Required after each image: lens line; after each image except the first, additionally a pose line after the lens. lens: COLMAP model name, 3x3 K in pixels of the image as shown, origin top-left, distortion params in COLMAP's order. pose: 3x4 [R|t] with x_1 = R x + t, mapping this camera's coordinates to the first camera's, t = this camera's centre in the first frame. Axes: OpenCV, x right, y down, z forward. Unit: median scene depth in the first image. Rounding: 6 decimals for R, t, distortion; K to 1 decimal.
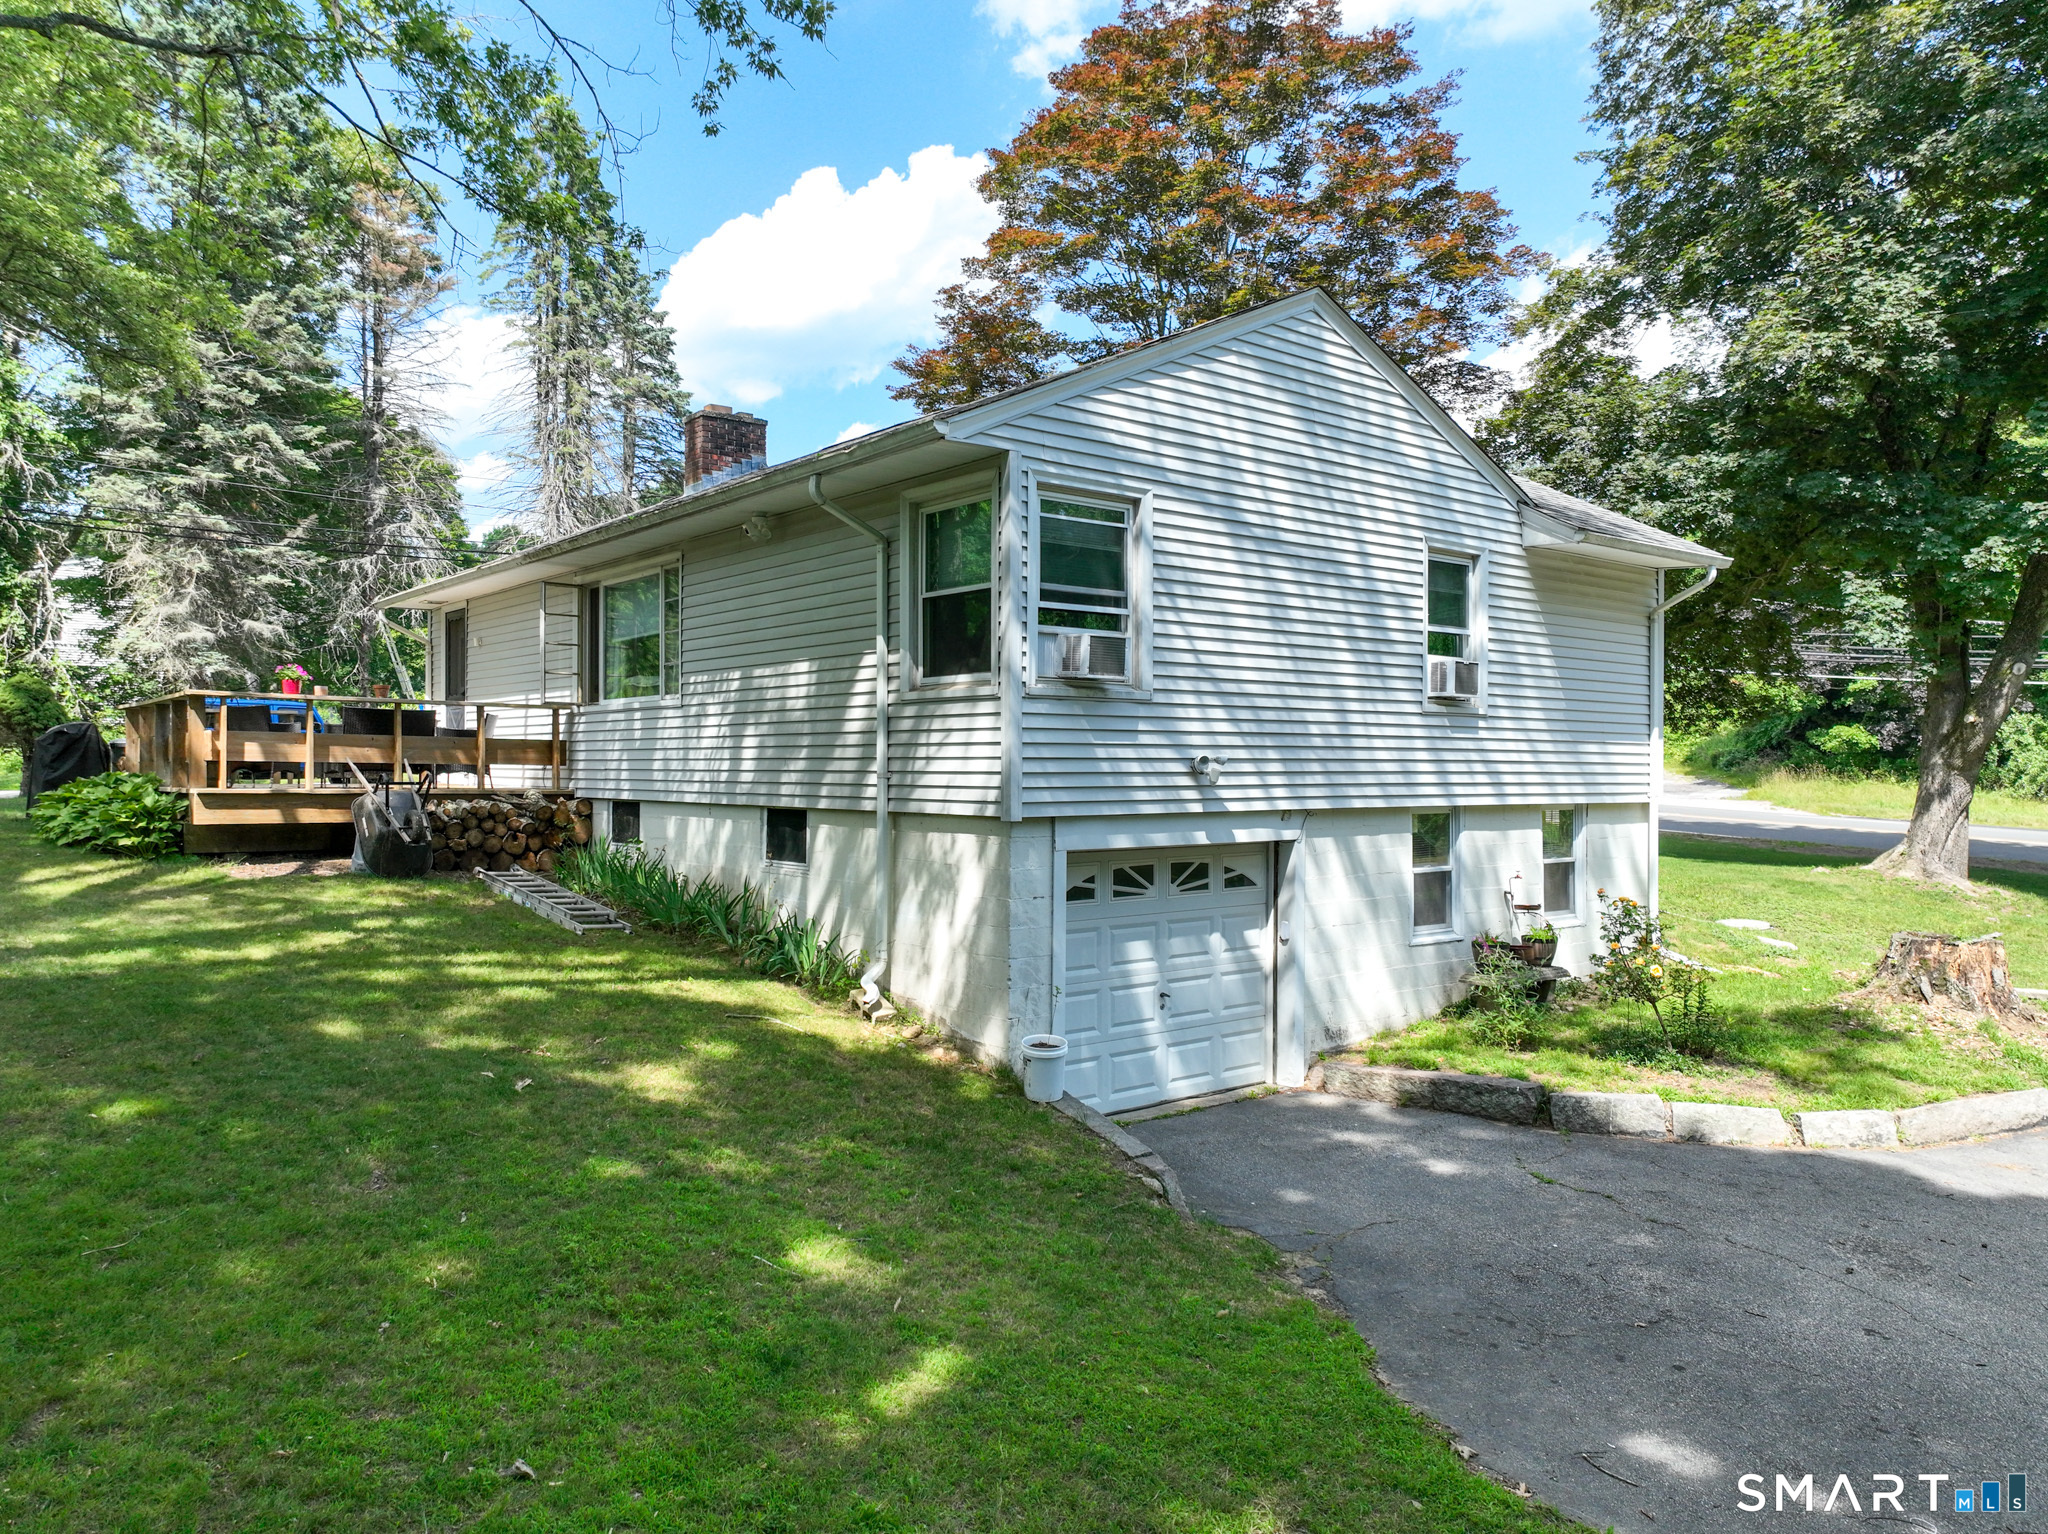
lens RADIAL K [[1405.9, 0, 1024.0], [0, 1405.9, 767.0], [0, 0, 1]] dist [0.041443, 0.001252]
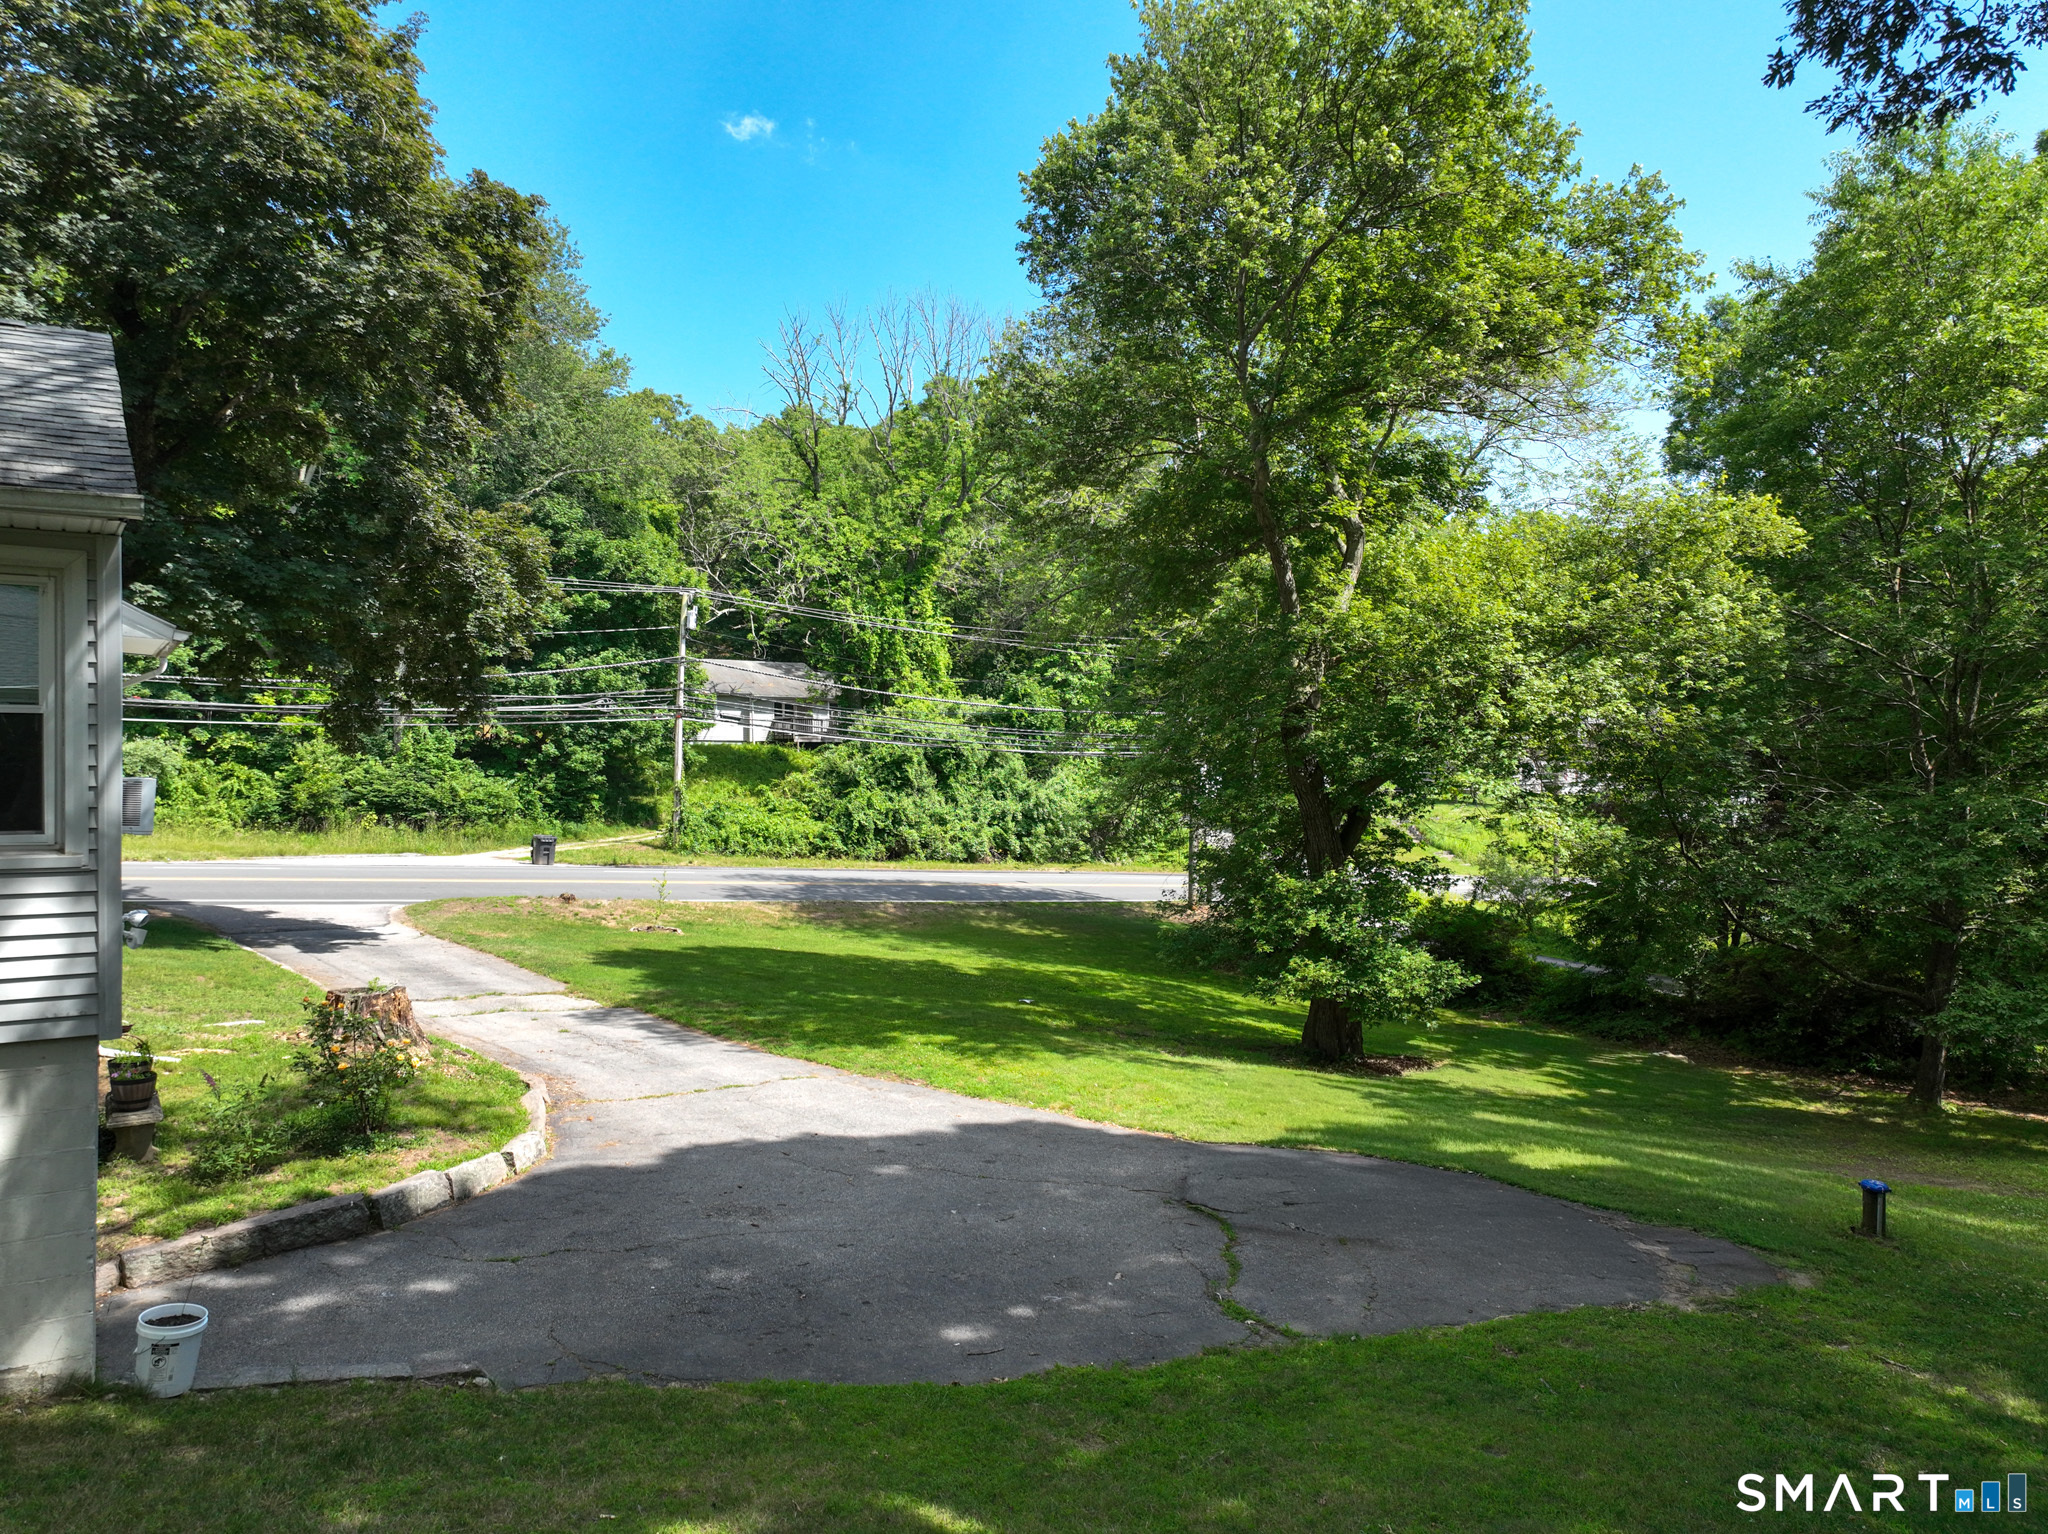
lens RADIAL K [[1405.9, 0, 1024.0], [0, 1405.9, 767.0], [0, 0, 1]] dist [0.041443, 0.001252]
pose [[0.139667, -0.004145, 0.990190, -0.684377], [0.001918, 0.999990, 0.003915, -0.105396], [-0.990197, 0.001353, 0.139673, 0.424246]]
